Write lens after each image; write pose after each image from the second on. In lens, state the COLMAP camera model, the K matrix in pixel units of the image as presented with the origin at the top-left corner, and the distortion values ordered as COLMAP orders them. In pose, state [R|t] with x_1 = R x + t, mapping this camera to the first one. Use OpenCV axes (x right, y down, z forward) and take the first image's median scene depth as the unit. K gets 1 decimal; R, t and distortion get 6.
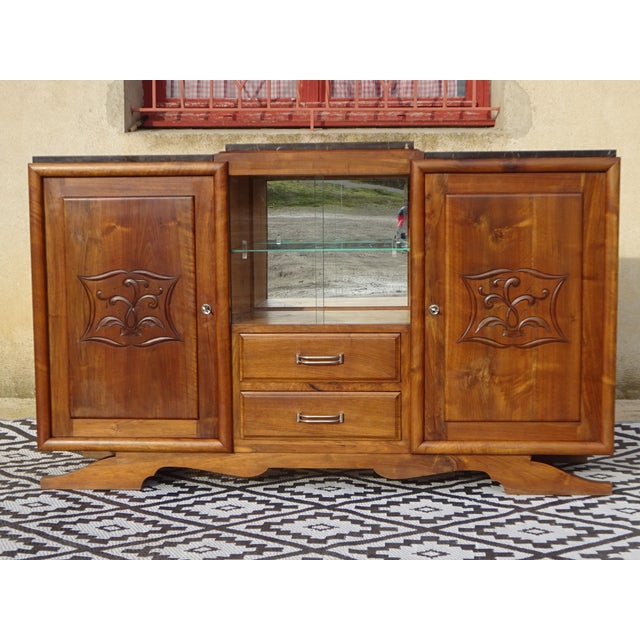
lens RADIAL K [[1074.3, 0, 325.8], [0, 1074.3, 323.9], [0, 0, 1]] dist [-0.002755, 0.000000]
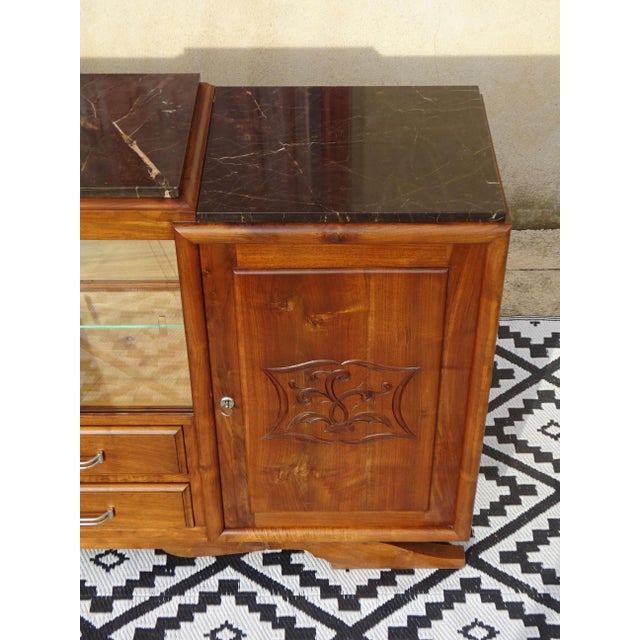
lens RADIAL K [[1074.3, 0, 323.5], [0, 1074.3, 317.4], [0, 0, 1]] dist [-0.002755, 0.000000]
pose [[0.997304, -0.041377, 0.060608, 0.121957], [0.001893, 0.840123, 0.542392, -0.430507], [-0.073361, -0.540815, 0.837936, 0.442026]]
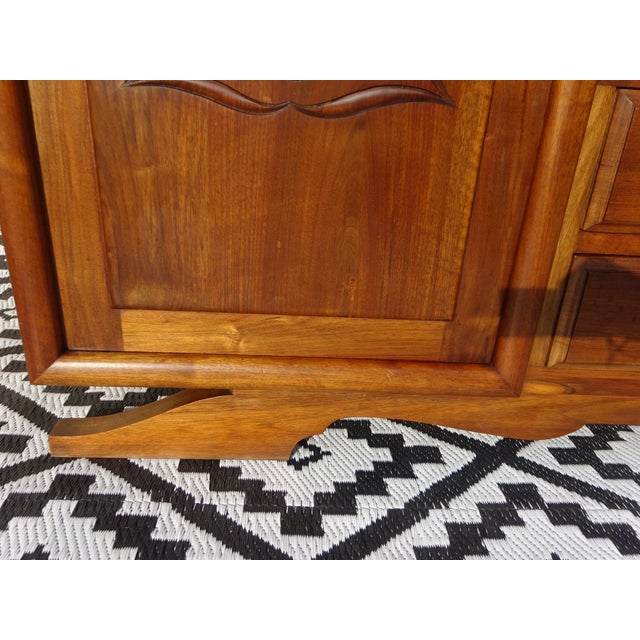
lens RADIAL K [[551.8, 0, 321.9], [0, 551.8, 320.8], [0, 0, 1]] dist [0.018017, -0.002149]
pose [[0.991749, 0.010107, 0.127793, -0.195412], [-0.050235, 0.947797, 0.314894, 0.028126], [-0.117939, -0.318715, 0.940484, 0.831129]]
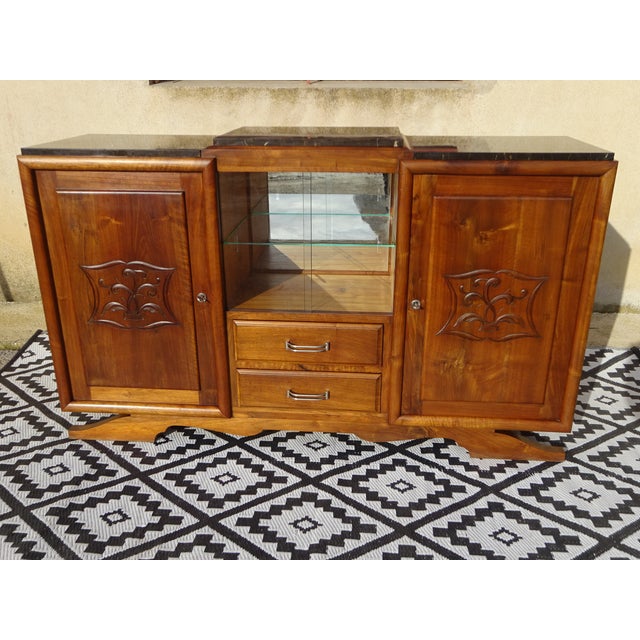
lens RADIAL K [[615.8, 0, 321.4], [0, 615.8, 320.3], [0, 0, 1]] dist [0.014897, 0.000000]
pose [[0.999902, 0.010854, -0.008790, 0.013472], [-0.008172, 0.965042, 0.261967, -0.154911], [0.011326, -0.261870, 0.965037, 0.406607]]
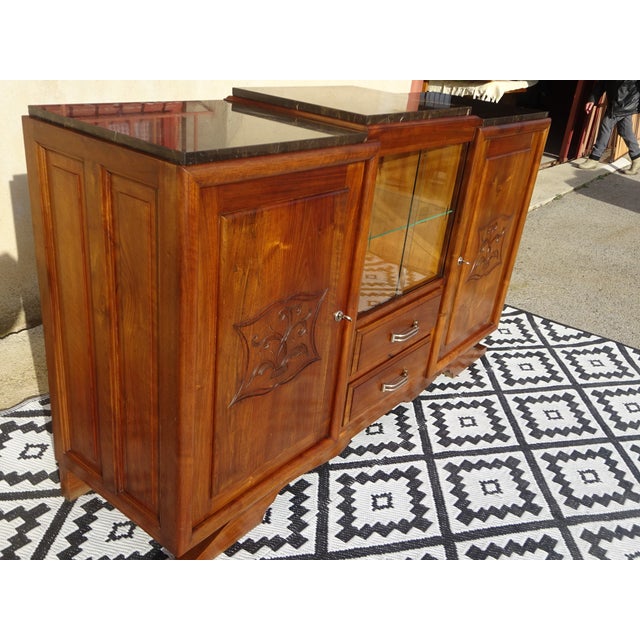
lens RADIAL K [[615.8, 0, 317.3], [0, 615.8, 319.5], [0, 0, 1]] dist [0.014897, 0.000000]
pose [[0.564079, -0.298008, 0.770069, -0.504386], [-0.016655, 0.928306, 0.371444, -0.195197], [-0.825553, -0.222349, 0.518674, 0.764083]]
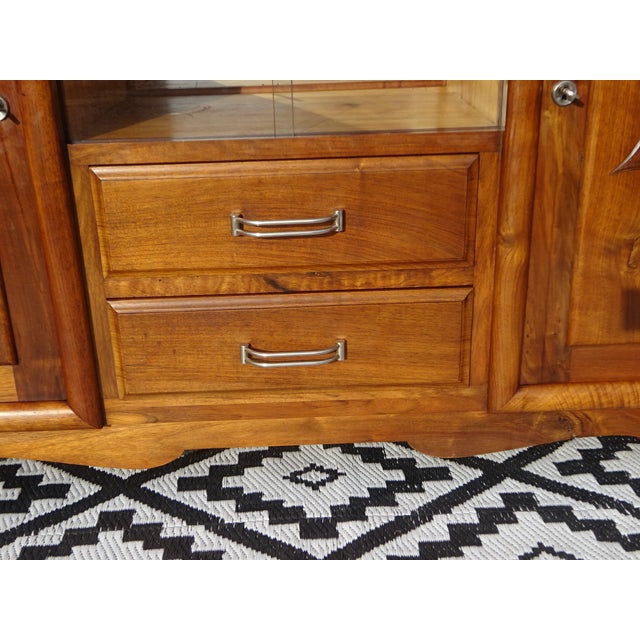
lens RADIAL K [[828.6, 0, 320.9], [0, 828.6, 317.9], [0, 0, 1]] dist [0.044139, 0.000000]
pose [[0.994706, -0.054493, 0.087120, -0.023288], [0.028725, 0.961465, 0.273422, -0.020128], [-0.098662, -0.269472, 0.957941, 0.676523]]
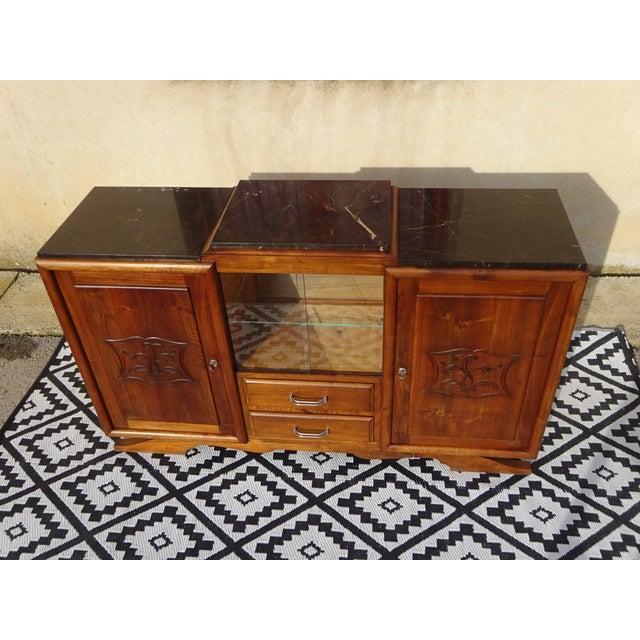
lens RADIAL K [[597.8, 0, 321.7], [0, 597.8, 316.6], [0, 0, 1]] dist [0.002621, 0.000000]
pose [[0.998713, -0.008860, -0.049935, 0.044955], [0.034108, 0.846024, 0.532053, -0.415998], [0.037532, -0.533072, 0.845237, 0.465466]]
